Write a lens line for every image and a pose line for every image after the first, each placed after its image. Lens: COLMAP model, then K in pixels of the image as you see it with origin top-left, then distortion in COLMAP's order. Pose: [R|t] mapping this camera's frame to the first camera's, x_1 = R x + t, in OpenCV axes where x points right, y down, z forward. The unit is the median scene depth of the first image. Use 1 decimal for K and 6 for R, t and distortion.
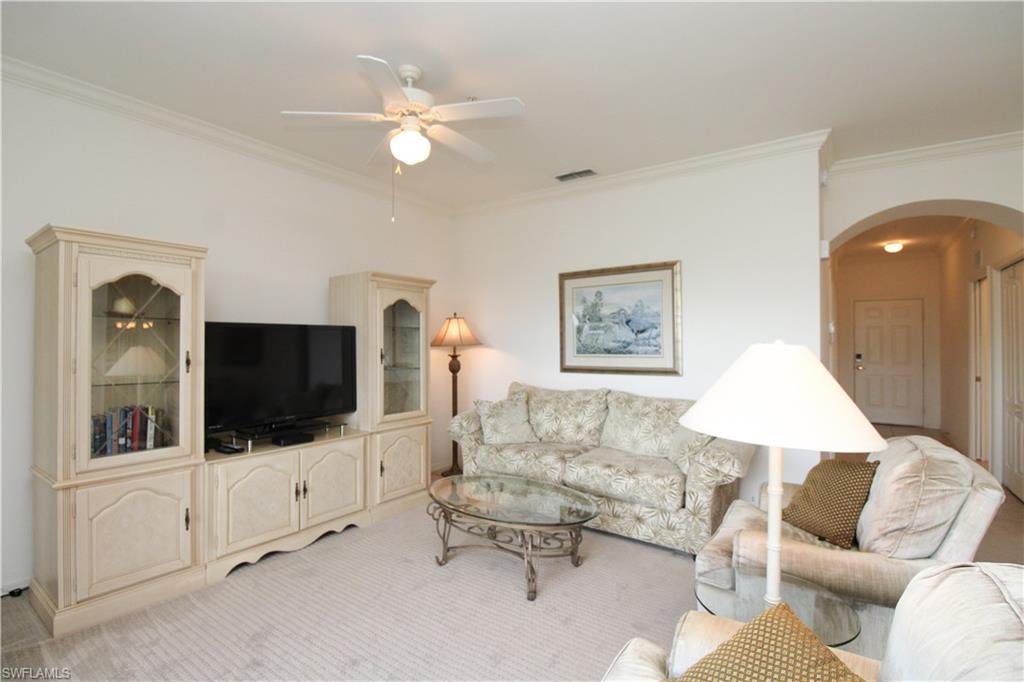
lens RADIAL K [[480.1, 0, 512.0], [0, 480.1, 341.0], [0, 0, 1]] dist [-0.004564, -0.016697]
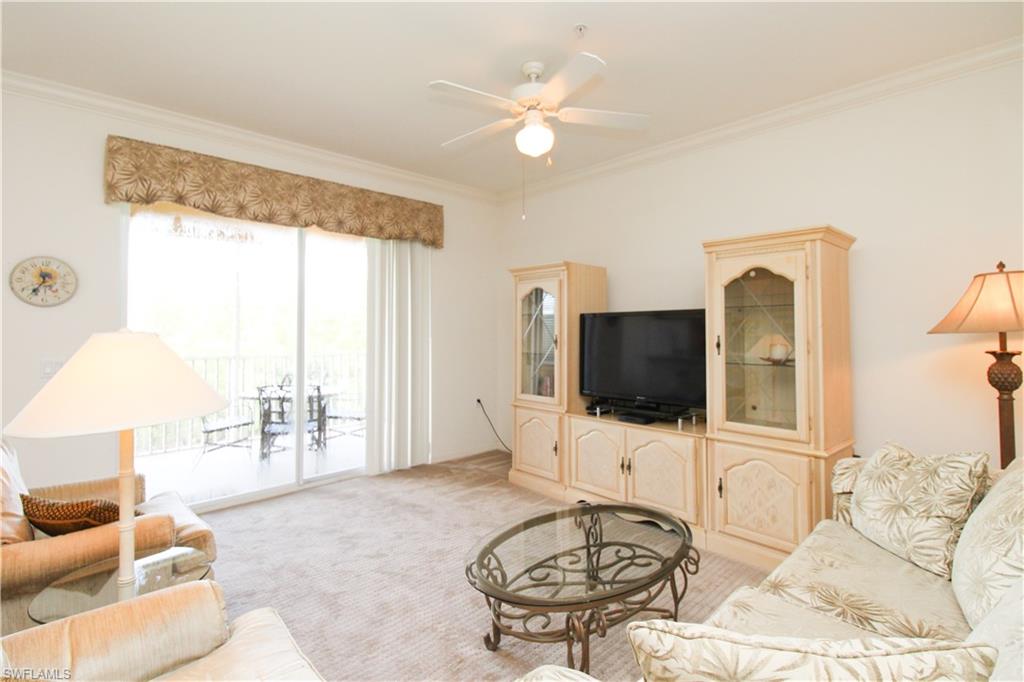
lens RADIAL K [[492.0, 0, 512.1], [0, 492.0, 319.5], [0, 0, 1]] dist [0.025438, -0.016566]
pose [[-0.202097, -0.019722, -0.979167, 0.603294], [0.009412, 0.999712, -0.022079, 0.004867], [0.979320, -0.013678, -0.201853, 0.837923]]
